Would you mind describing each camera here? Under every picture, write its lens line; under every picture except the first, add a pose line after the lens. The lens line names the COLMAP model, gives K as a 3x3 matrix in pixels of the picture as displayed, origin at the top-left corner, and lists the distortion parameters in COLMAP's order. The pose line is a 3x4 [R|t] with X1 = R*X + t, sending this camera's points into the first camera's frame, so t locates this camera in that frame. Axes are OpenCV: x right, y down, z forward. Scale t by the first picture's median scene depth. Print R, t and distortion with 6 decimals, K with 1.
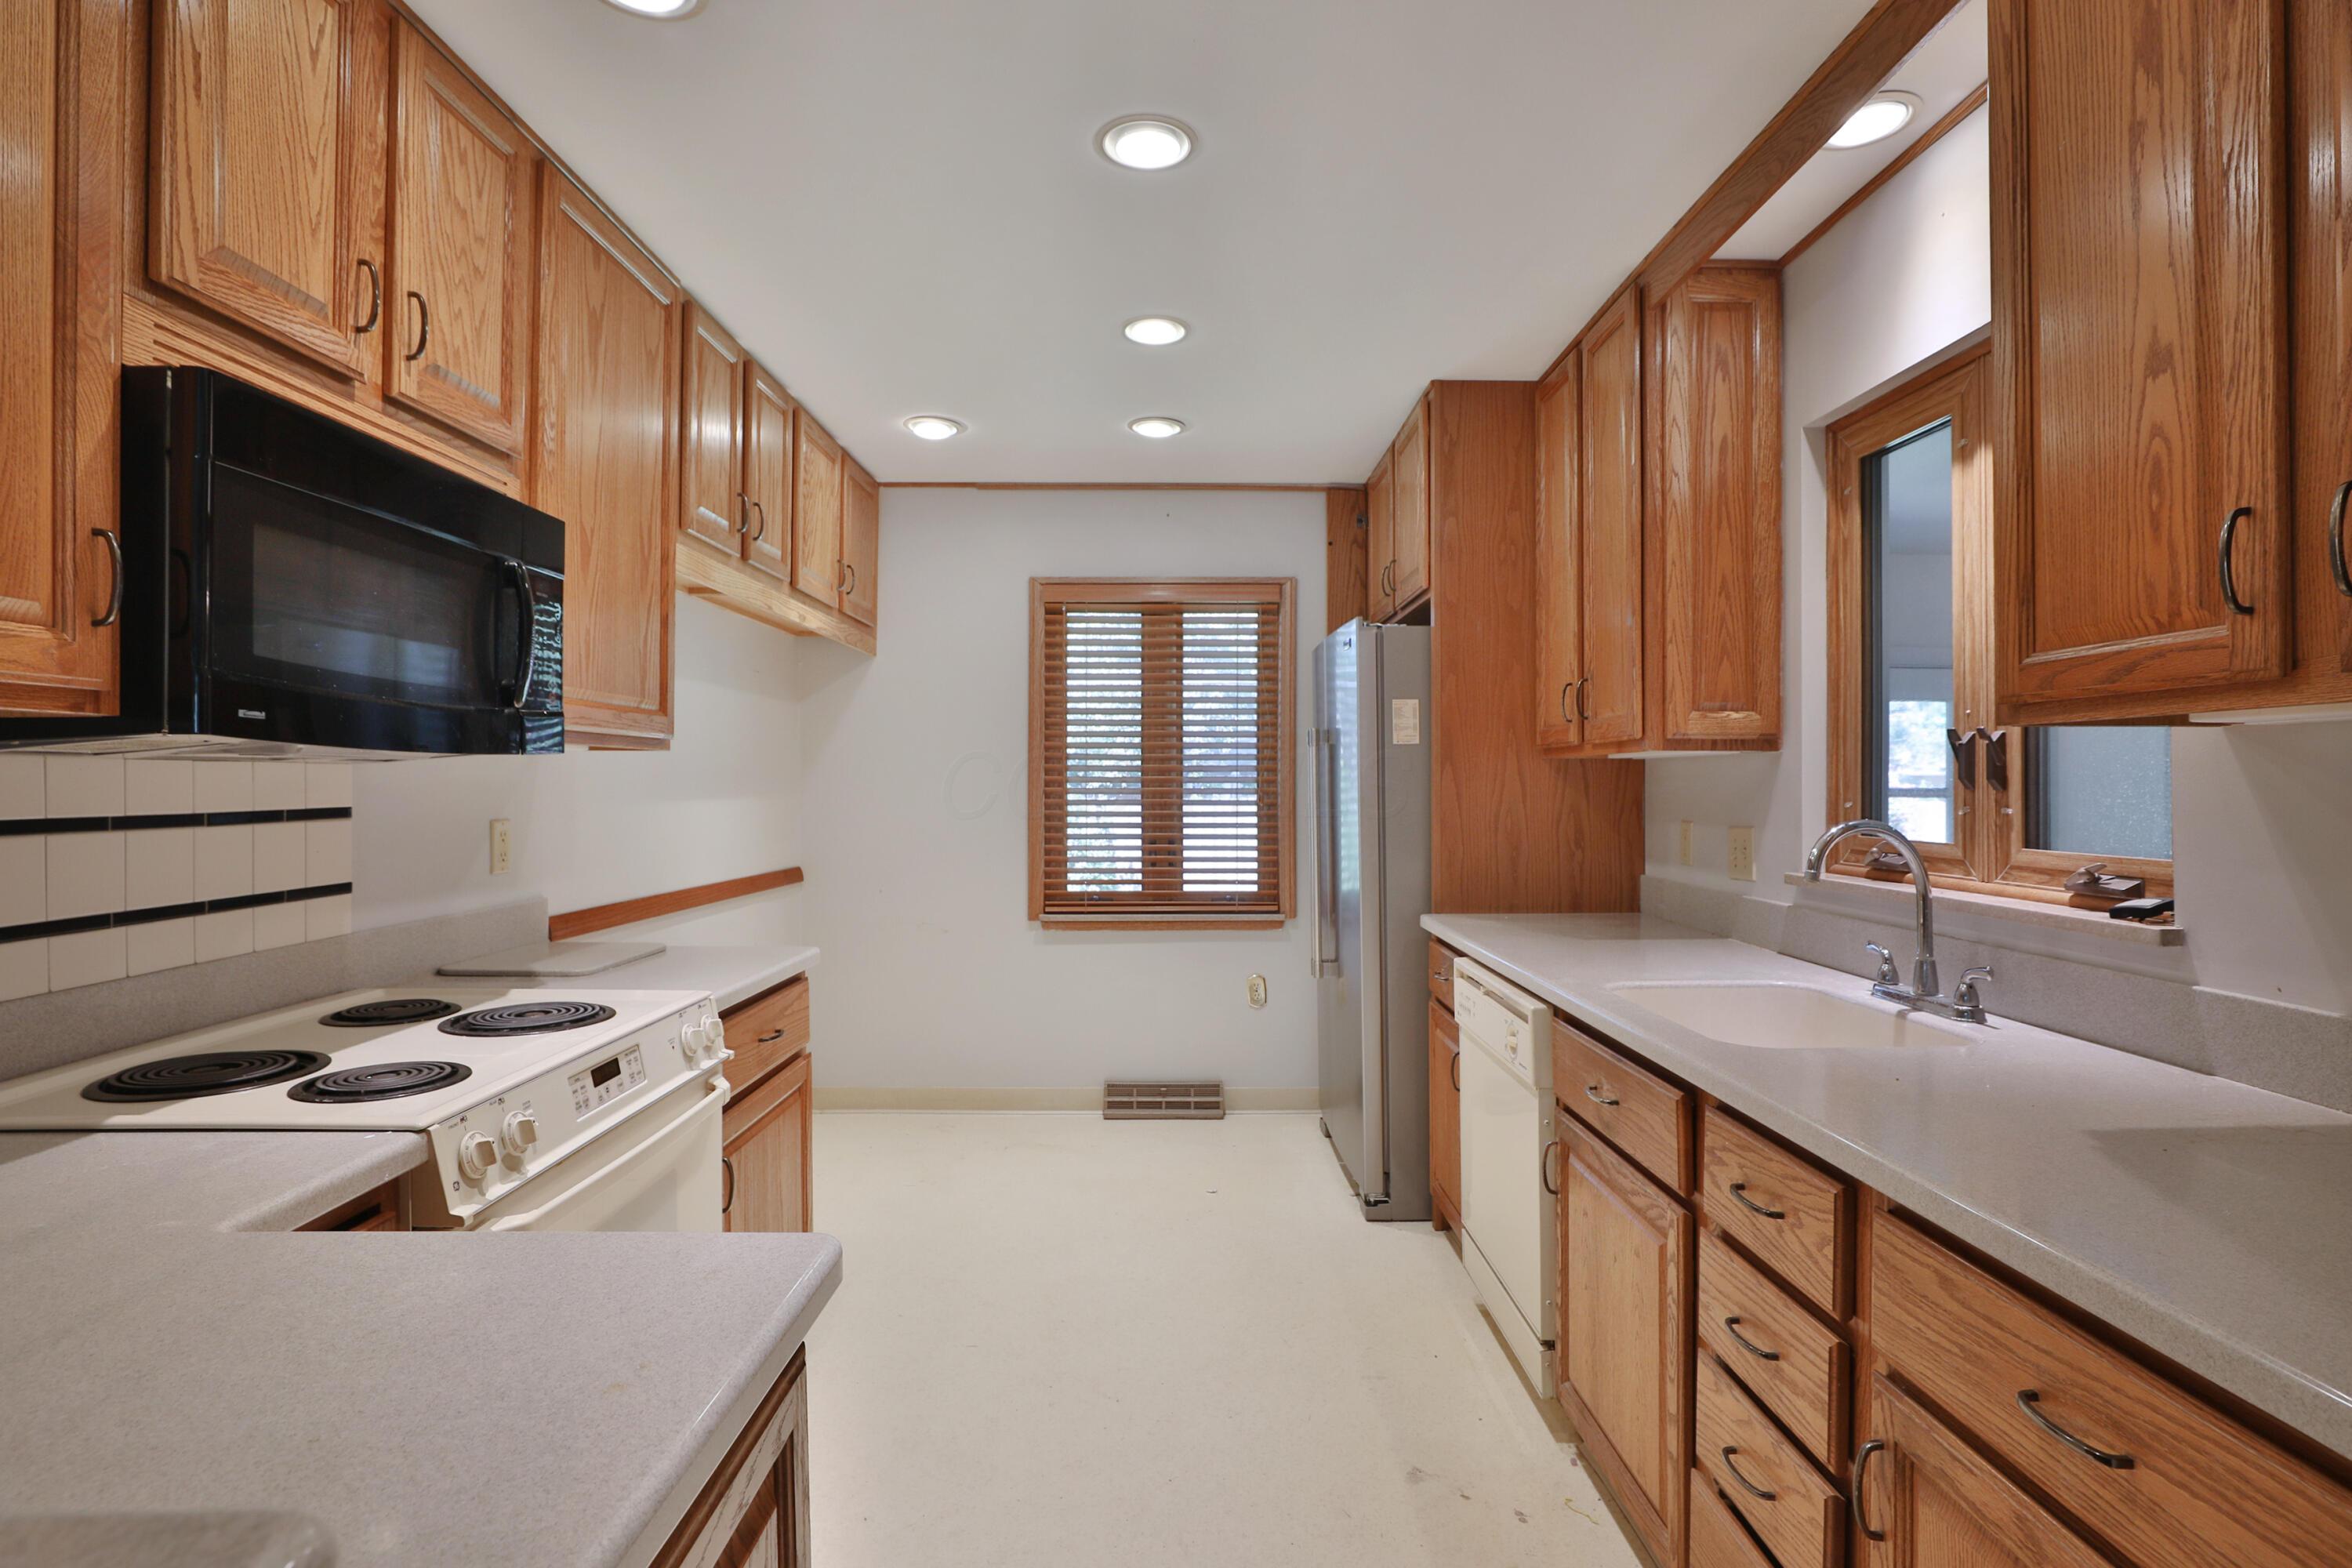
lens RADIAL K [[1171.7, 0, 1174.9], [0, 1171.7, 799.7], [0, 0, 1]] dist [-0.038266, -0.000652]
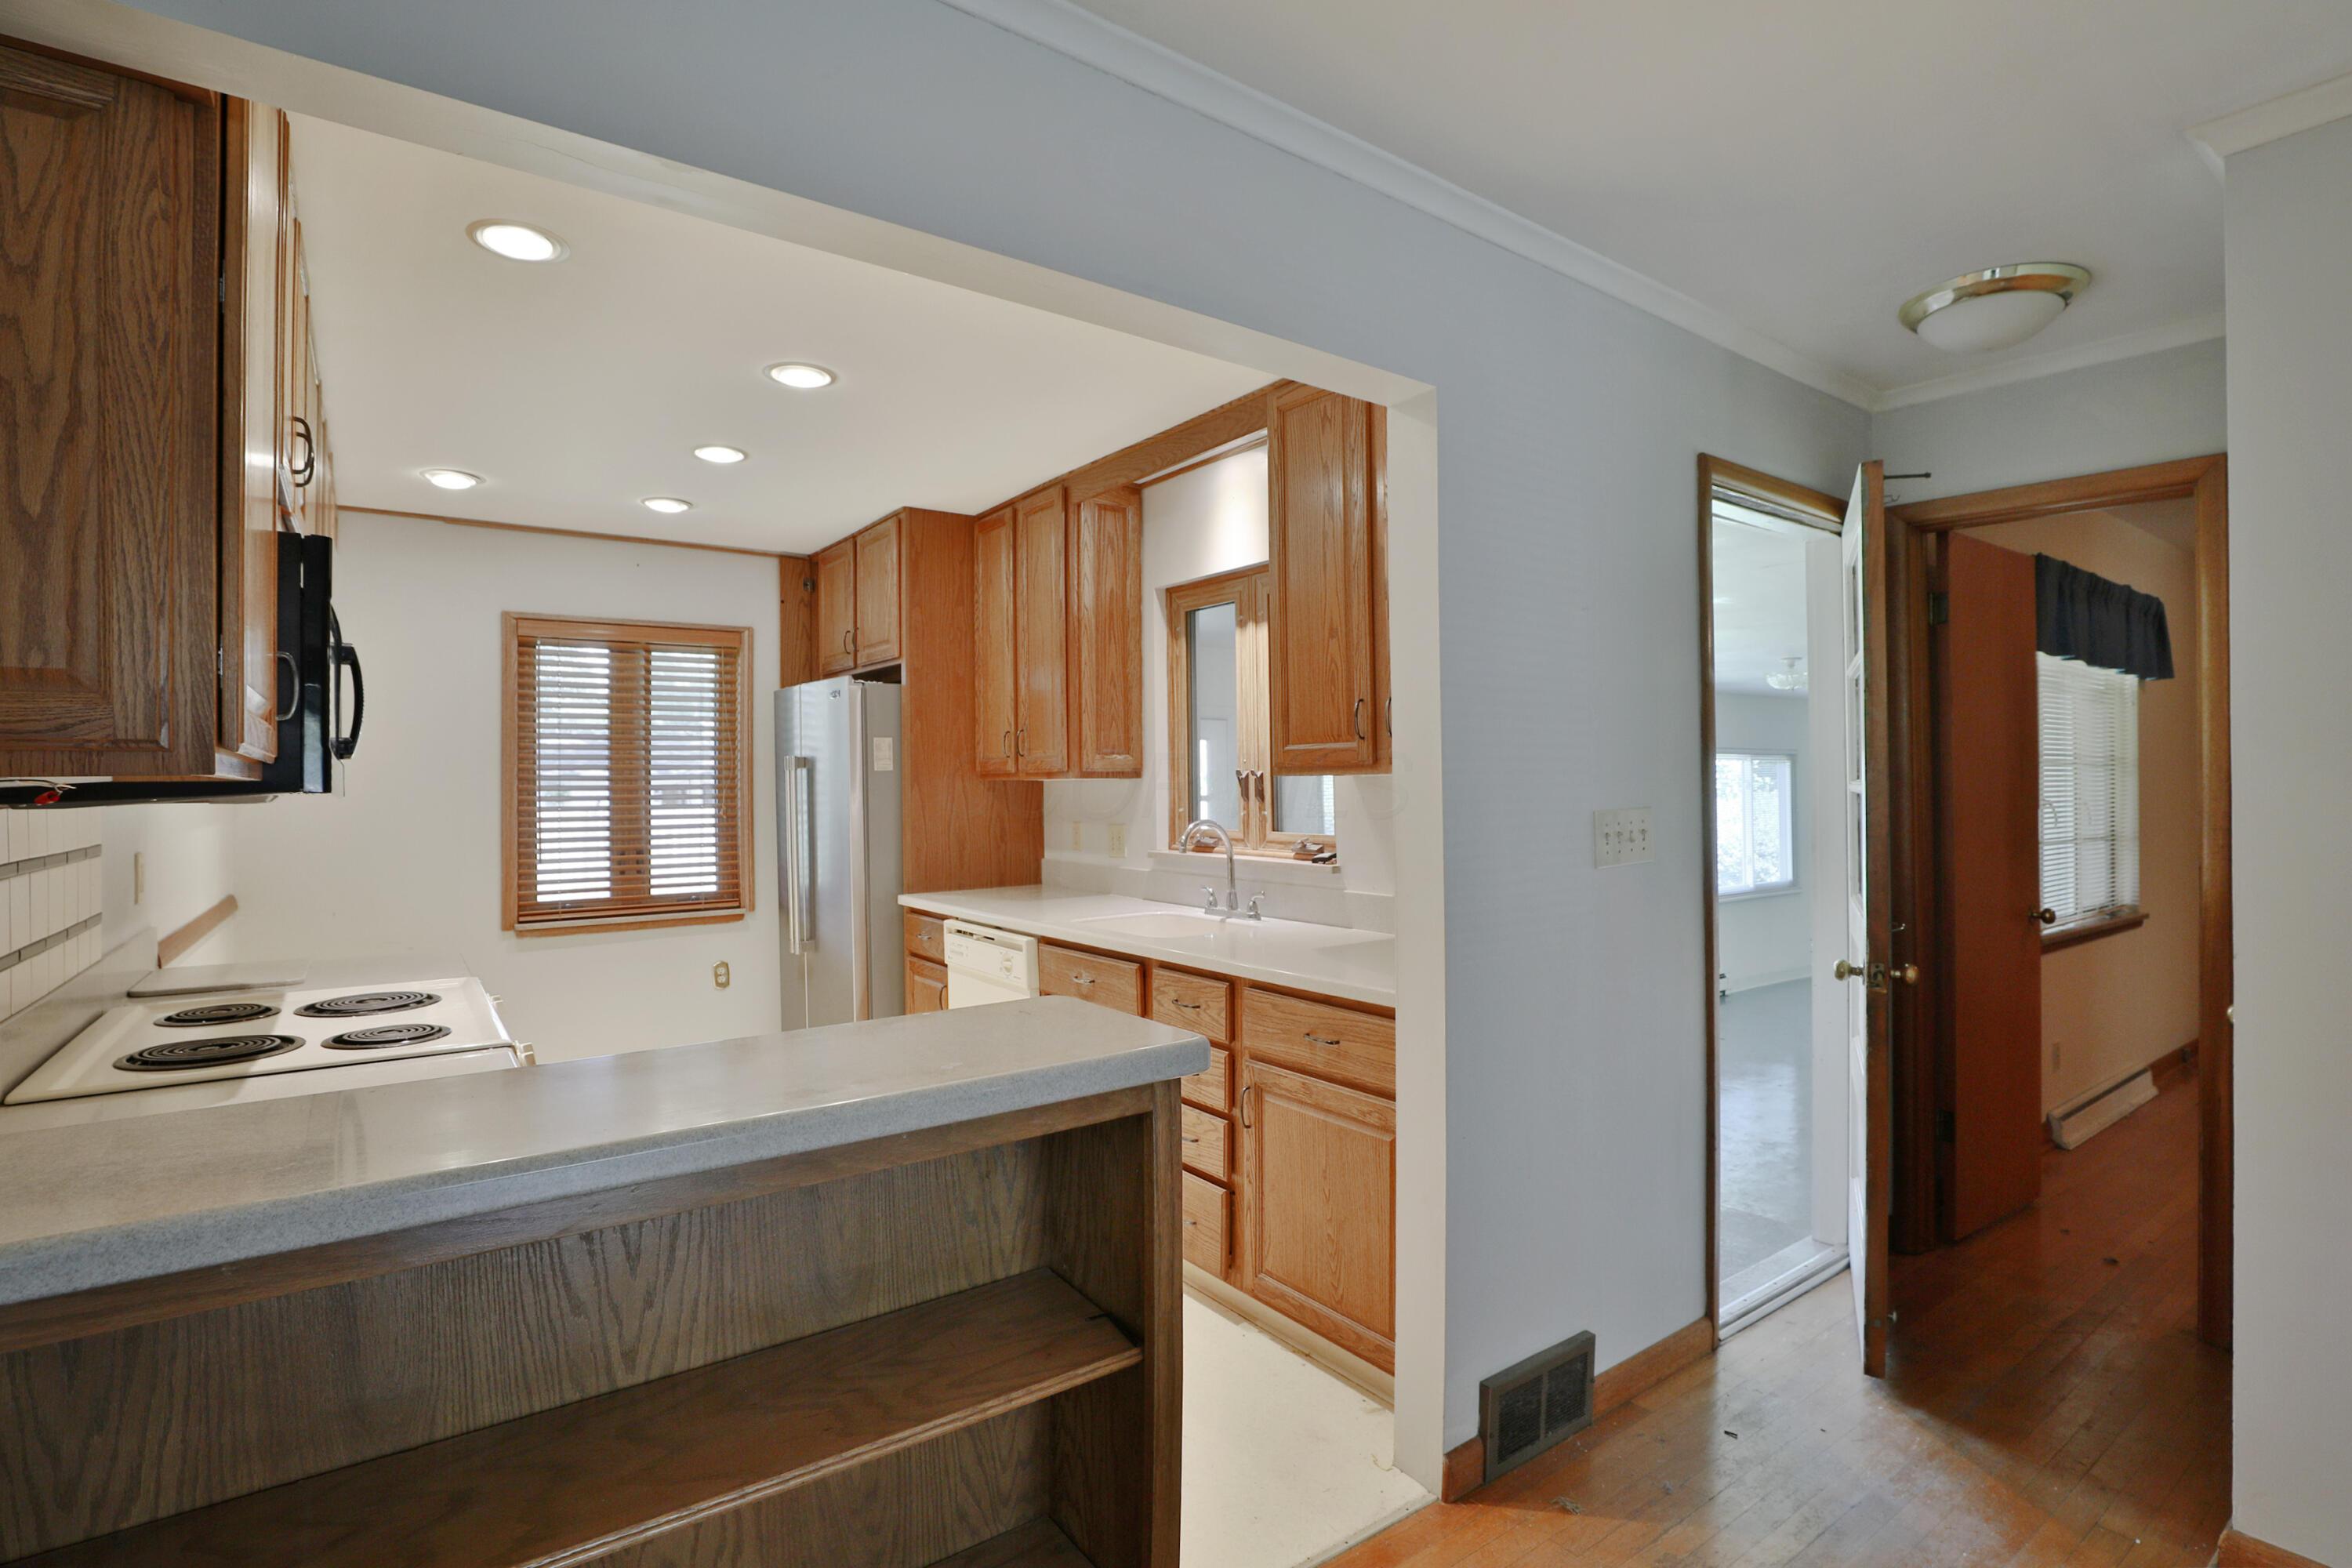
lens RADIAL K [[1163.6, 0, 1176.0], [0, 1163.6, 784.0], [0, 0, 1]] dist [-0.012379, 0.000115]
pose [[0.822038, -0.009071, 0.569361, -0.343920], [0.018088, 0.999785, -0.010187, -0.014201], [-0.569146, 0.018673, 0.822025, -0.354351]]
